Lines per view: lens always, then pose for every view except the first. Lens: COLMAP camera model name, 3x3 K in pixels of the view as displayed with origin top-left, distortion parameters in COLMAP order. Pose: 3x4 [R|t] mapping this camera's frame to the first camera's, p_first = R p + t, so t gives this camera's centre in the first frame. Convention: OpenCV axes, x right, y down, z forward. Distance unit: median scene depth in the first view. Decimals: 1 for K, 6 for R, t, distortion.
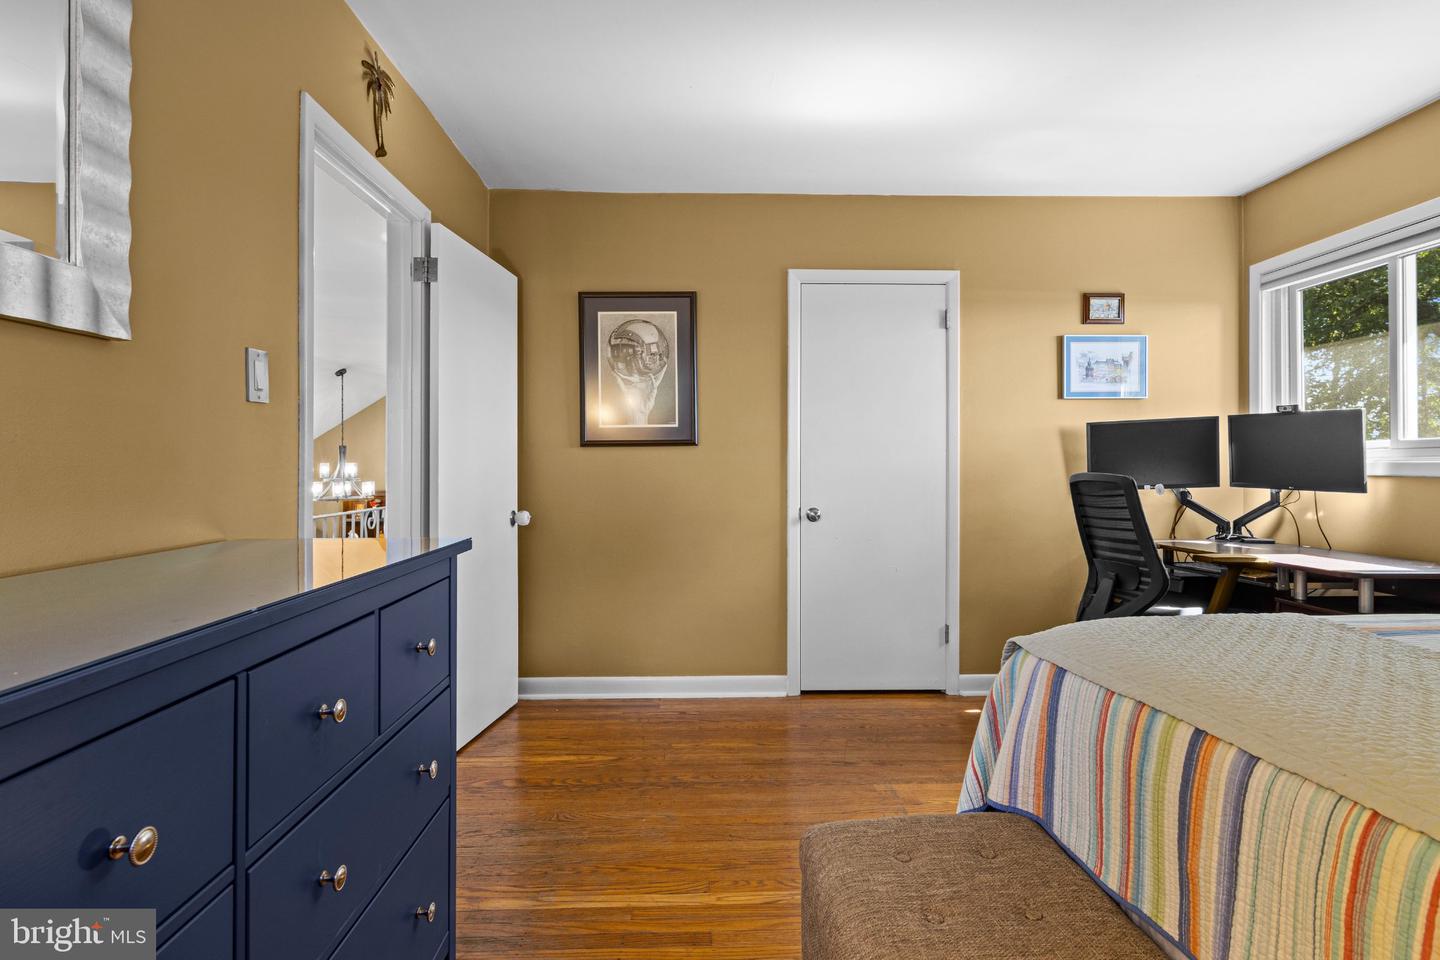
lens RADIAL K [[734.4, 0, 718.3], [0, 734.4, 473.0], [0, 0, 1]] dist [0.004773, 0.000224]
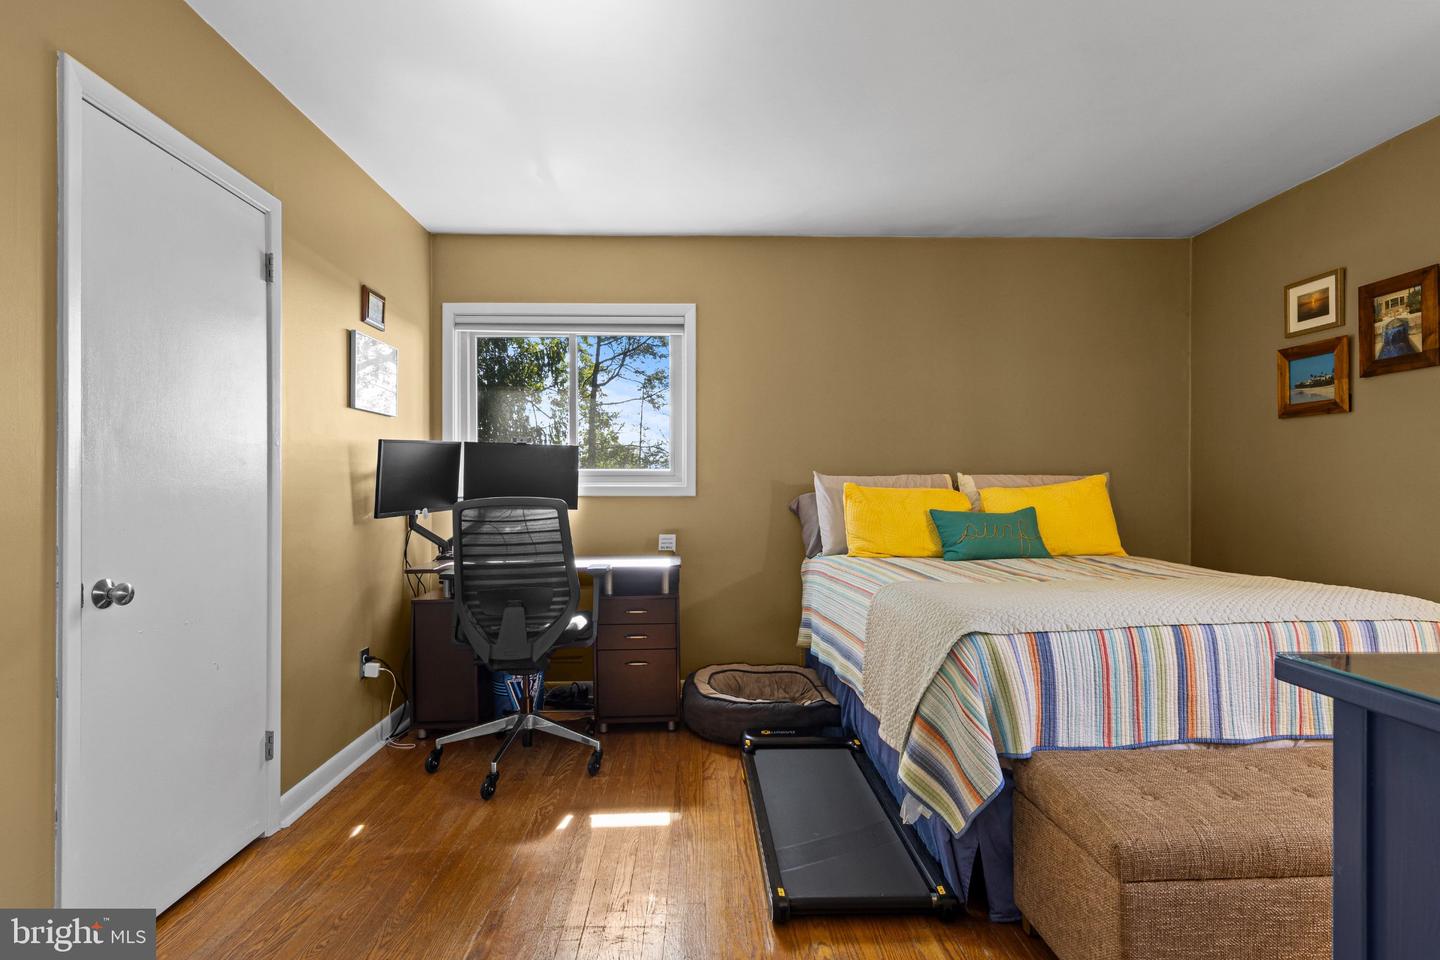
lens RADIAL K [[734.4, 0, 720.3], [0, 734.4, 481.5], [0, 0, 1]] dist [0.004773, 0.000224]
pose [[-0.005007, 0.007487, 0.999959, -0.355453], [0.007274, 0.999946, -0.007450, -0.008920], [-0.999961, 0.007236, -0.005061, 0.603395]]
